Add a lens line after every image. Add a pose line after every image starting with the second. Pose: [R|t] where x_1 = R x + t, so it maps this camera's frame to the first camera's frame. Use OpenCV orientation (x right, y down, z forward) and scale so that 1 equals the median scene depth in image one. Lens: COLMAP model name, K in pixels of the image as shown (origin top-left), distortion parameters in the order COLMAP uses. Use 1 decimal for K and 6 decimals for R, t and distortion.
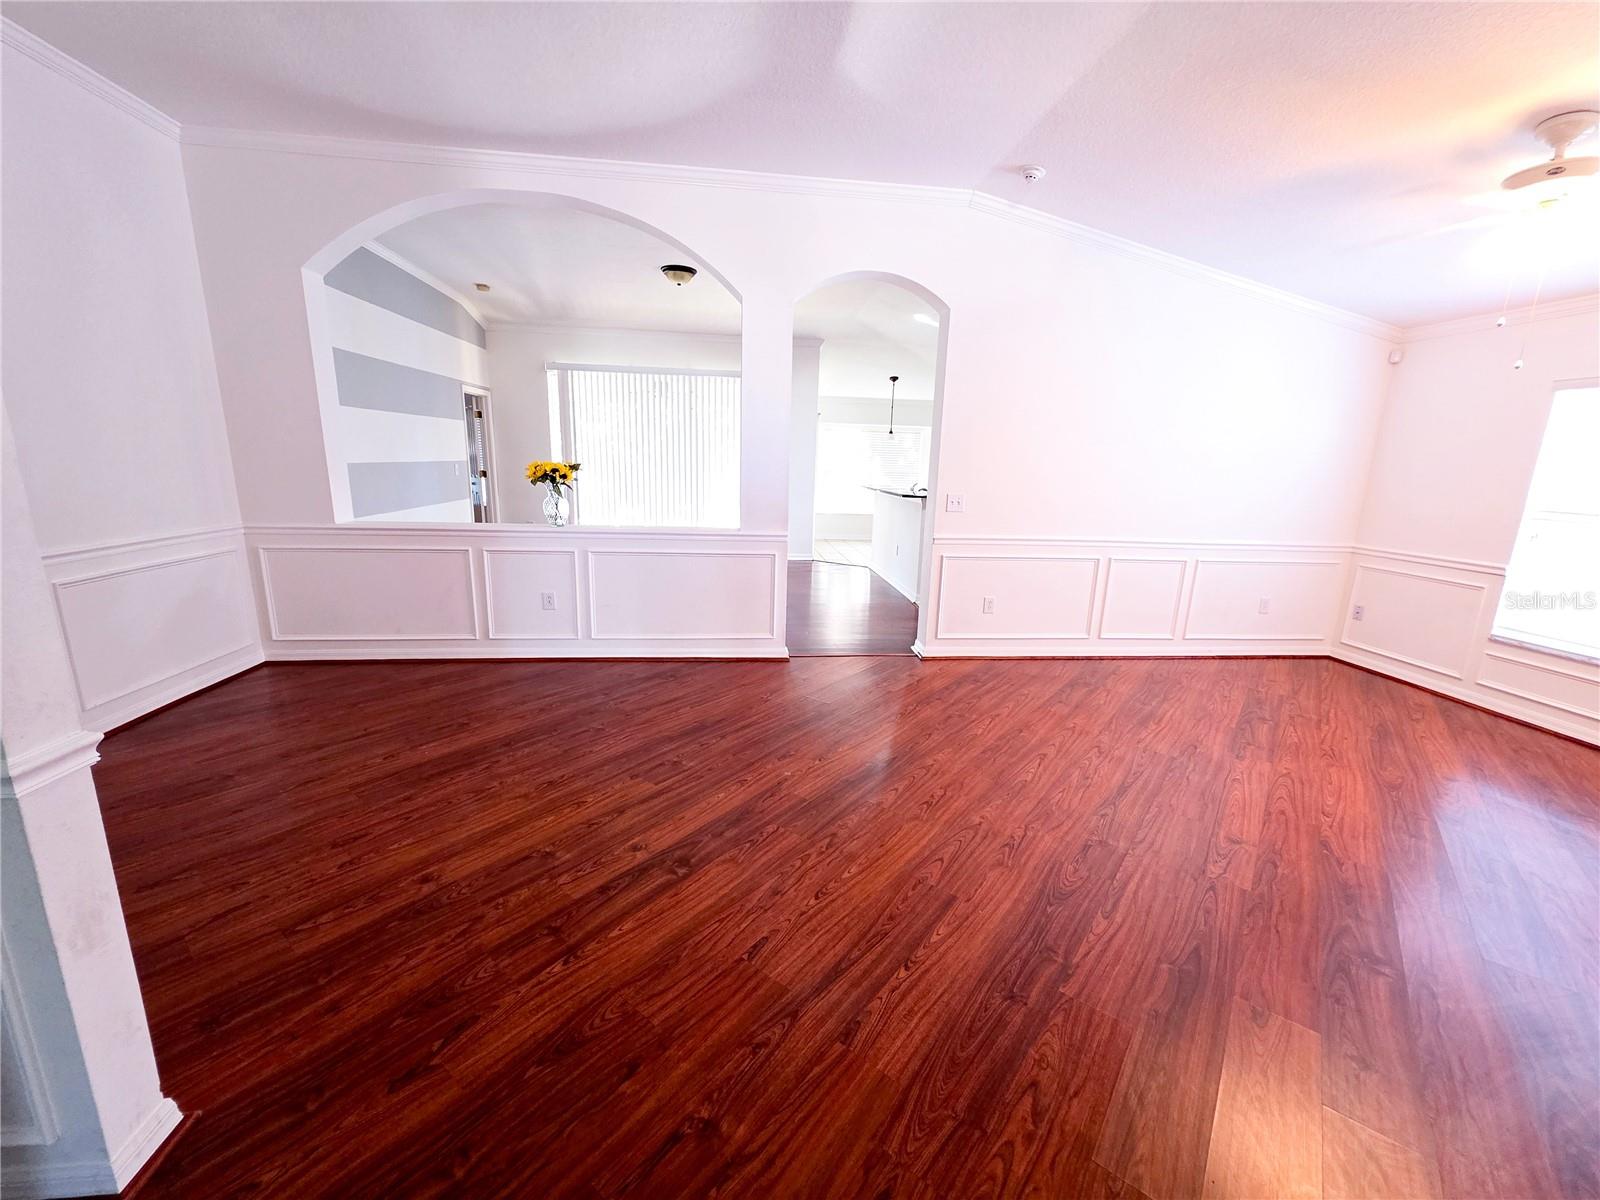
lens RADIAL K [[639.1, 0, 804.3], [0, 639.1, 606.5], [0, 0, 1]] dist [0.000526, -0.004202]
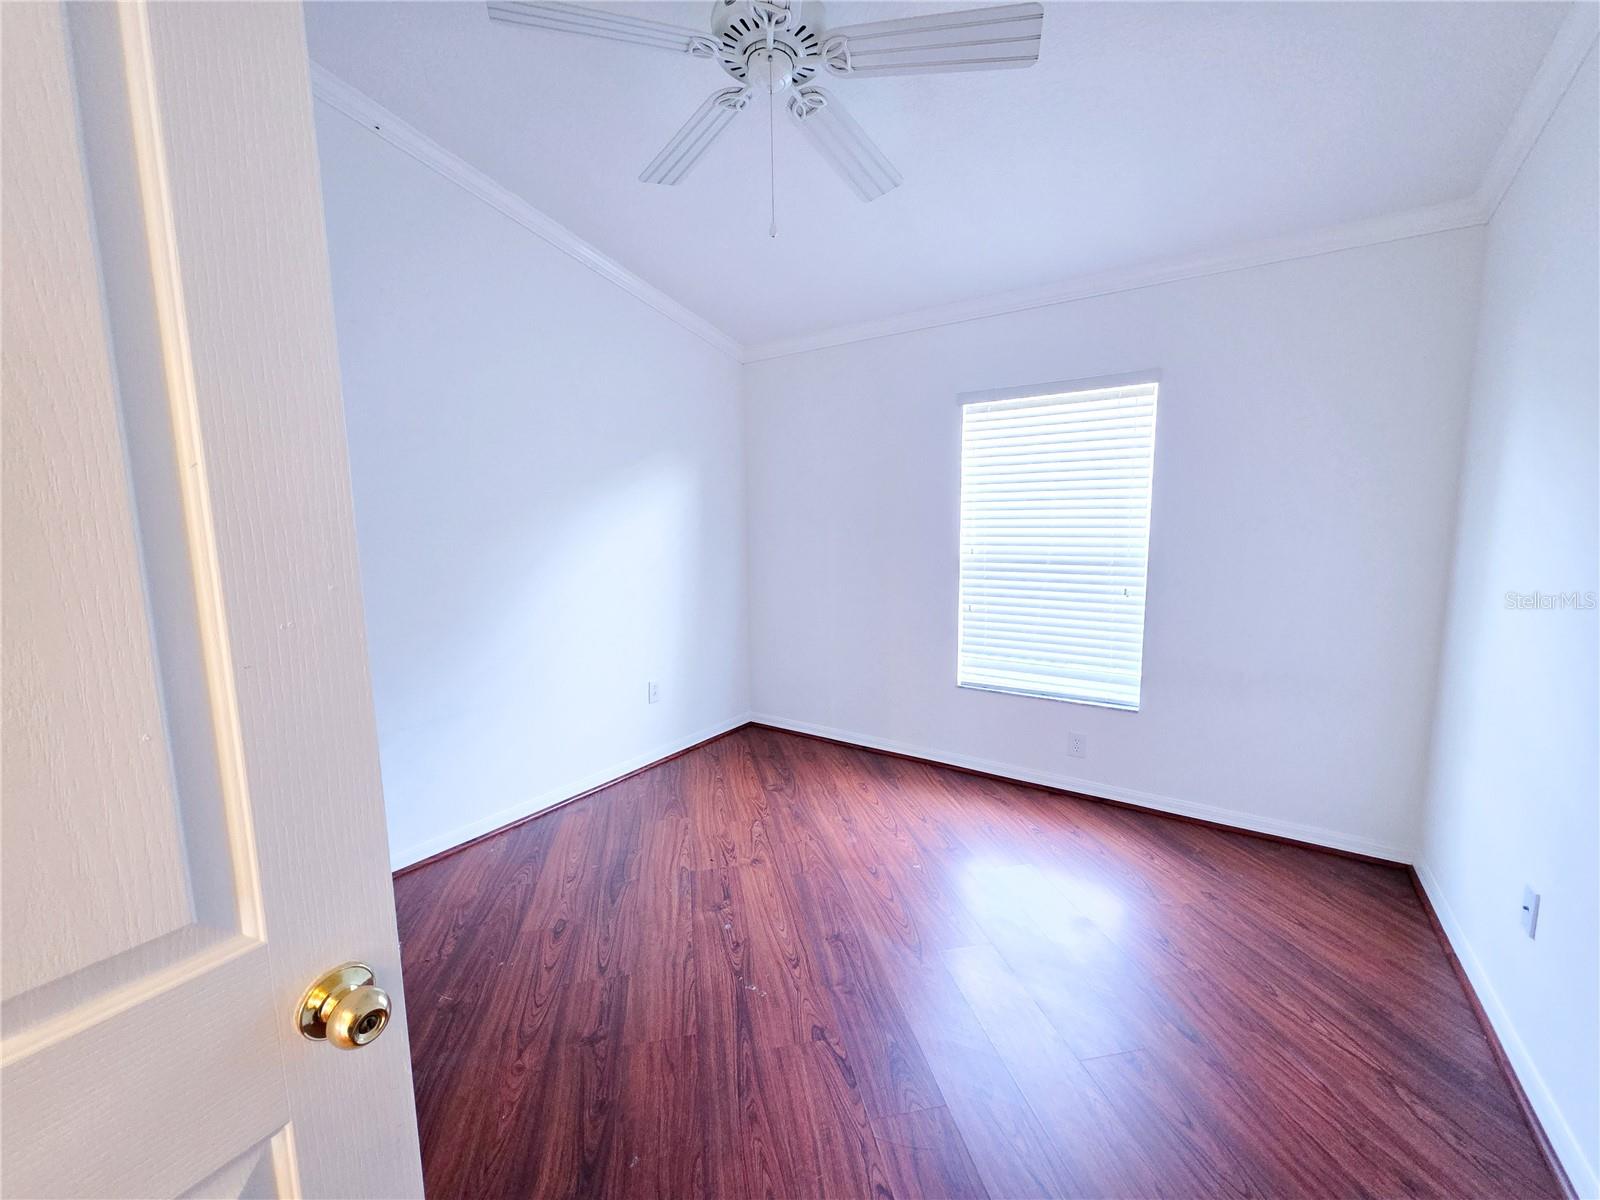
lens RADIAL K [[639.1, 0, 804.3], [0, 639.1, 606.5], [0, 0, 1]] dist [0.000526, -0.004202]
pose [[-0.659552, 0.080087, -0.747380, 0.661307], [-0.166367, 0.954093, 0.249055, -0.296531], [0.733016, 0.288604, -0.615951, 1.461311]]
